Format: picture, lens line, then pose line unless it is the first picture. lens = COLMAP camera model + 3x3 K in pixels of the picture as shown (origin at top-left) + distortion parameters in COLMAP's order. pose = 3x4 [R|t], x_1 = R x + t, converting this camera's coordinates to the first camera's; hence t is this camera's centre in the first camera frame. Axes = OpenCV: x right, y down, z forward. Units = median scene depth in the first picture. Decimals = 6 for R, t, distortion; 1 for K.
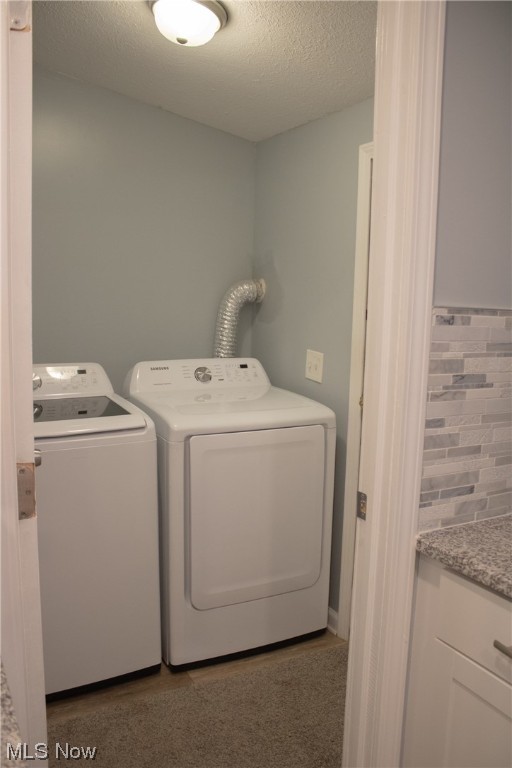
lens RADIAL K [[641.7, 0, 255.6], [0, 641.7, 382.0], [0, 0, 1]] dist [-0.160163, 0.140765]
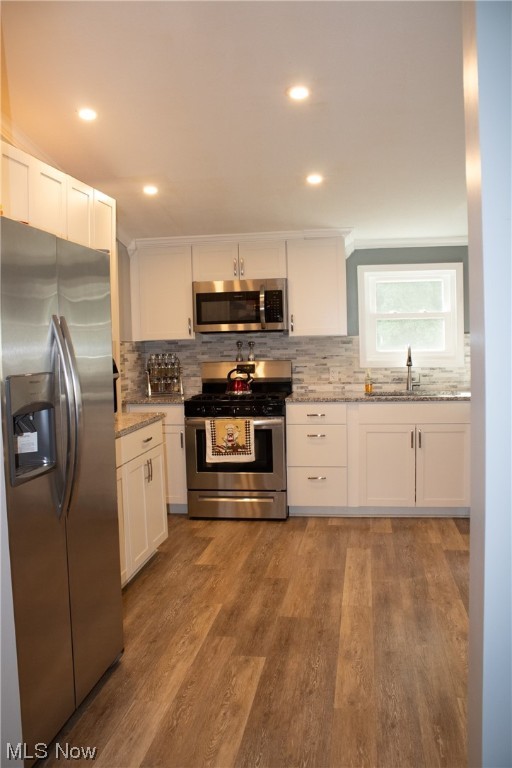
lens RADIAL K [[641.7, 0, 257.8], [0, 641.7, 371.5], [0, 0, 1]] dist [-0.160163, 0.140765]
pose [[0.606911, -0.070670, 0.791622, -2.242085], [0.144930, 0.989179, -0.022806, 0.272287], [-0.781444, 0.128571, 0.610586, -1.990358]]
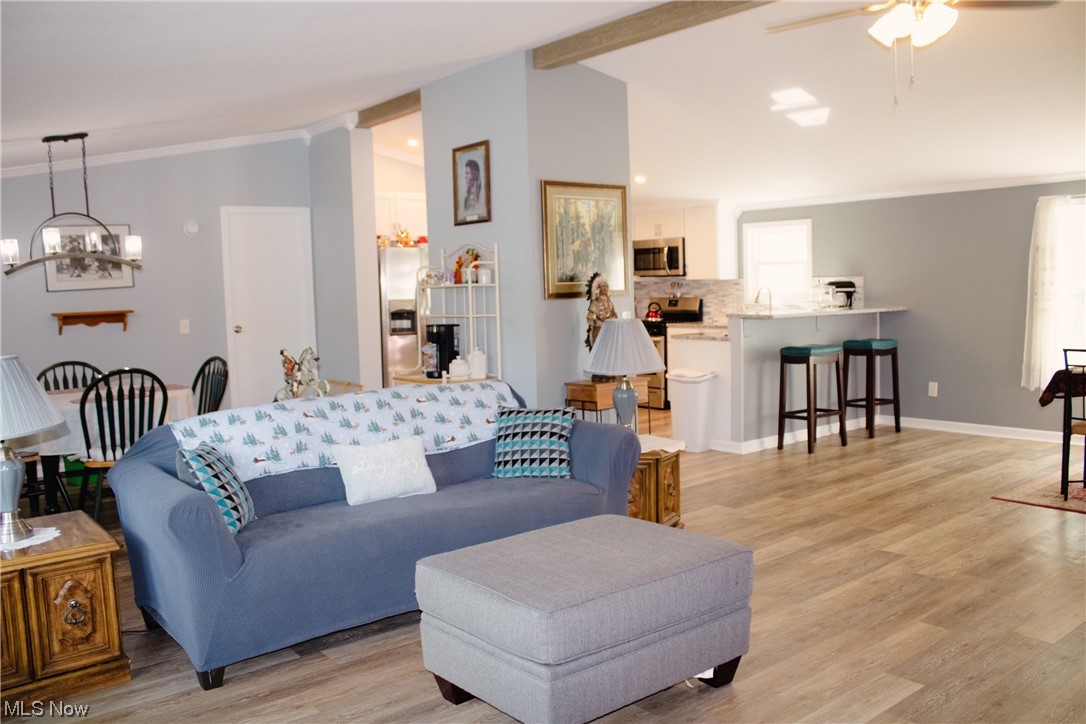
lens RADIAL K [[907.4, 0, 542.1], [0, 907.4, 357.4], [0, 0, 1]] dist [-0.160163, 0.140765]
pose [[0.981404, -0.058822, 0.182721, -1.609920], [0.069018, 0.996364, -0.049950, 0.923448], [-0.179119, 0.061632, 0.981895, -6.809317]]
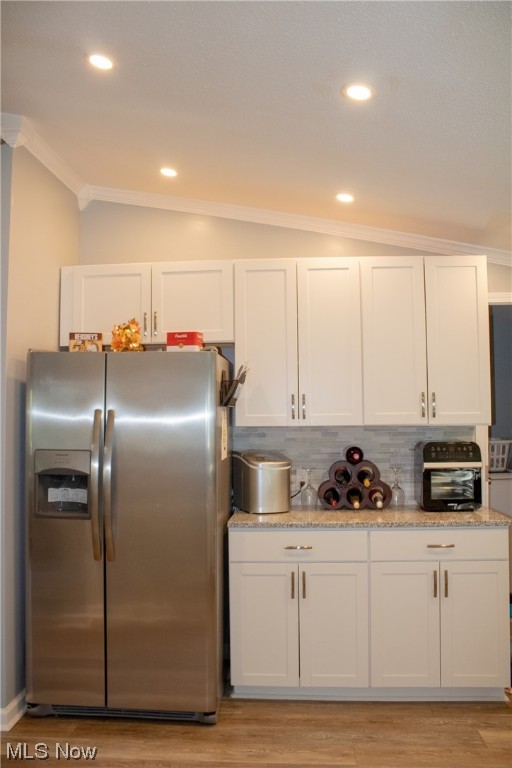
lens RADIAL K [[641.7, 0, 260.6], [0, 641.7, 380.6], [0, 0, 1]] dist [-0.160163, 0.140765]
pose [[0.843135, -0.054098, -0.534973, 0.401388], [-0.052730, 0.981812, -0.182388, 0.295326], [0.535110, 0.181987, 0.824948, -2.199161]]
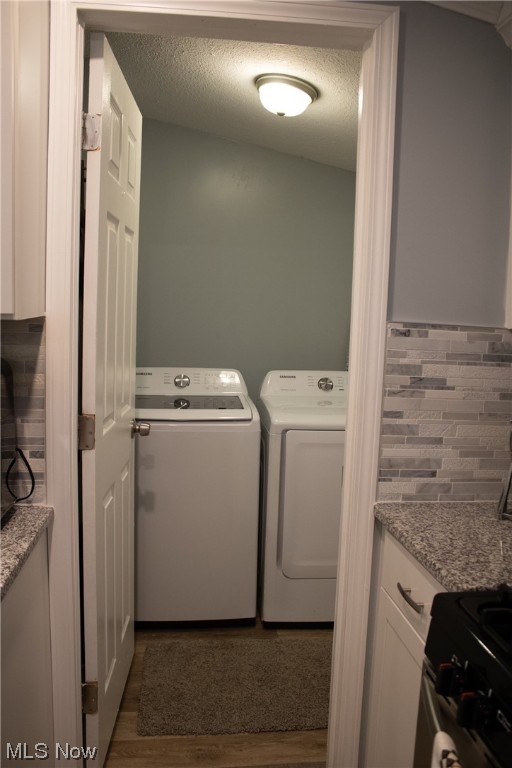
lens RADIAL K [[641.7, 0, 254.8], [0, 641.7, 381.3], [0, 0, 1]] dist [-0.160163, 0.140765]
pose [[0.929685, 0.047699, -0.365253, 0.470195], [-0.062206, 0.997669, -0.028046, 0.050055], [0.363064, 0.048795, 0.930486, -0.270513]]
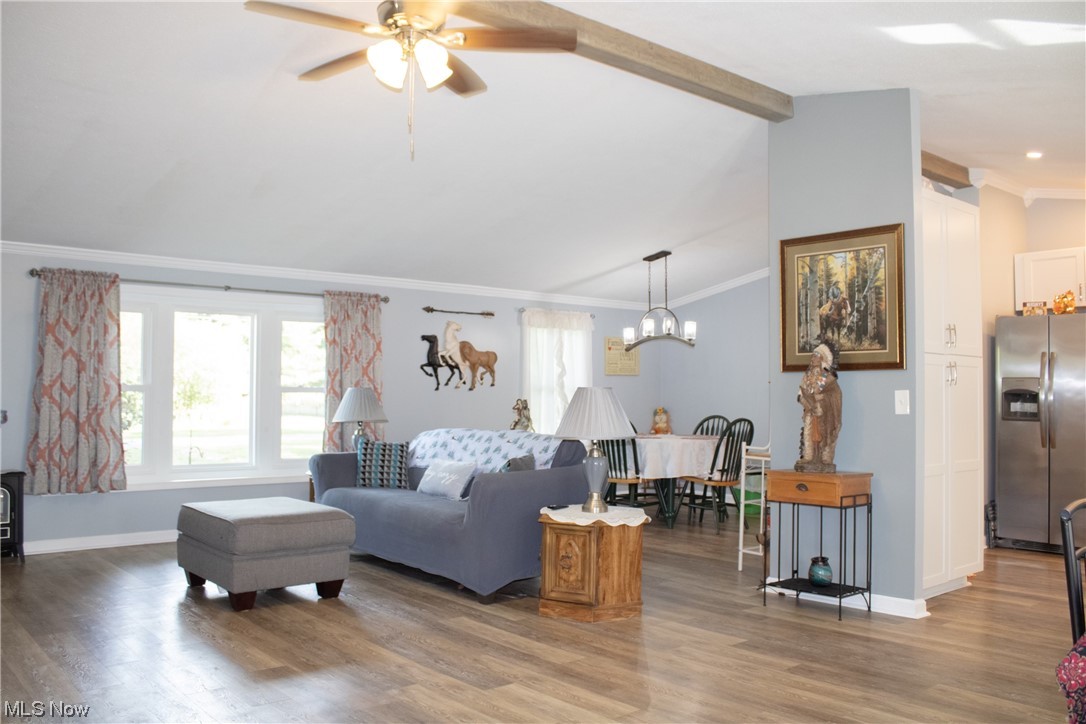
lens RADIAL K [[907.4, 0, 547.0], [0, 907.4, 363.7], [0, 0, 1]] dist [-0.160163, 0.140765]
pose [[0.214778, -0.046002, -0.975579, 2.850347], [-0.135493, 0.987828, -0.076409, 0.825930], [0.967219, 0.148595, 0.205931, -4.296415]]
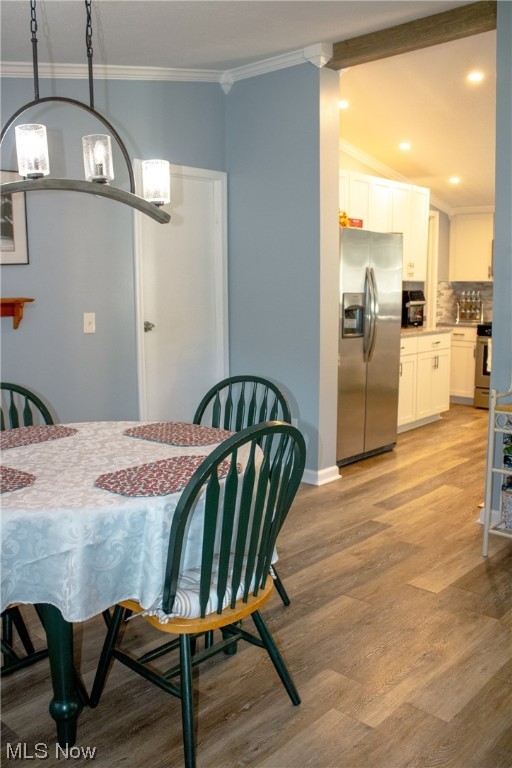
lens RADIAL K [[681.1, 0, 252.4], [0, 681.1, 383.1], [0, 0, 1]] dist [-0.108558, 0.028491]
pose [[0.942644, -0.068012, 0.326798, -3.161513], [0.065660, 0.997675, 0.018237, 0.549573], [-0.327279, 0.004267, 0.944918, -3.981756]]
